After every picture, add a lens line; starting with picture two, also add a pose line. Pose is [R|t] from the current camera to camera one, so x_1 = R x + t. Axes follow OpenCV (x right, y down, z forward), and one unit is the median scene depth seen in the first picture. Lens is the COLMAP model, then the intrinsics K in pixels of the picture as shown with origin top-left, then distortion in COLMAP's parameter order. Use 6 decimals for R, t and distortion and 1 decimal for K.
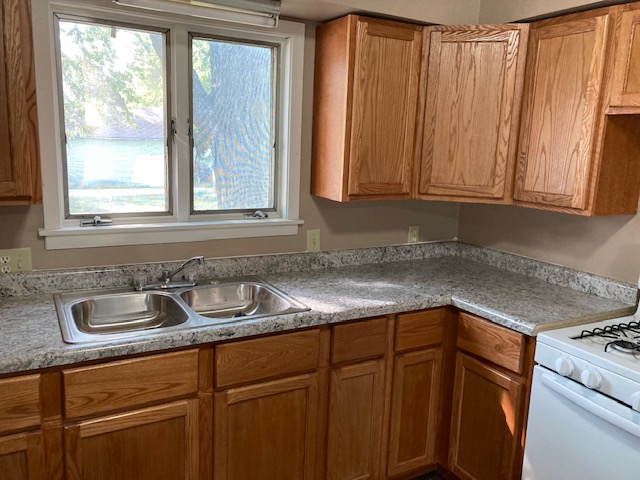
lens RADIAL K [[524.6, 0, 320.0], [0, 524.6, 240.0], [0, 0, 1]] dist [0.029876, -0.000899]
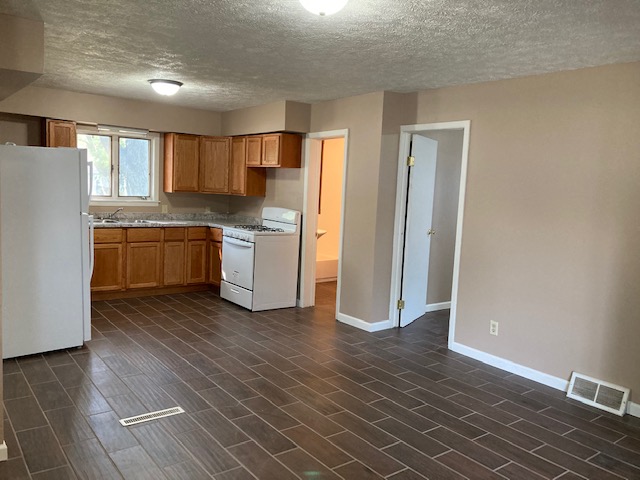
lens RADIAL K [[524.6, 0, 320.0], [0, 524.6, 240.0], [0, 0, 1]] dist [0.029876, -0.000899]
pose [[0.987248, -0.007027, 0.159035, 0.402033], [0.018534, 0.997305, -0.070987, 0.429097], [-0.158108, 0.073029, 0.984718, -2.087166]]
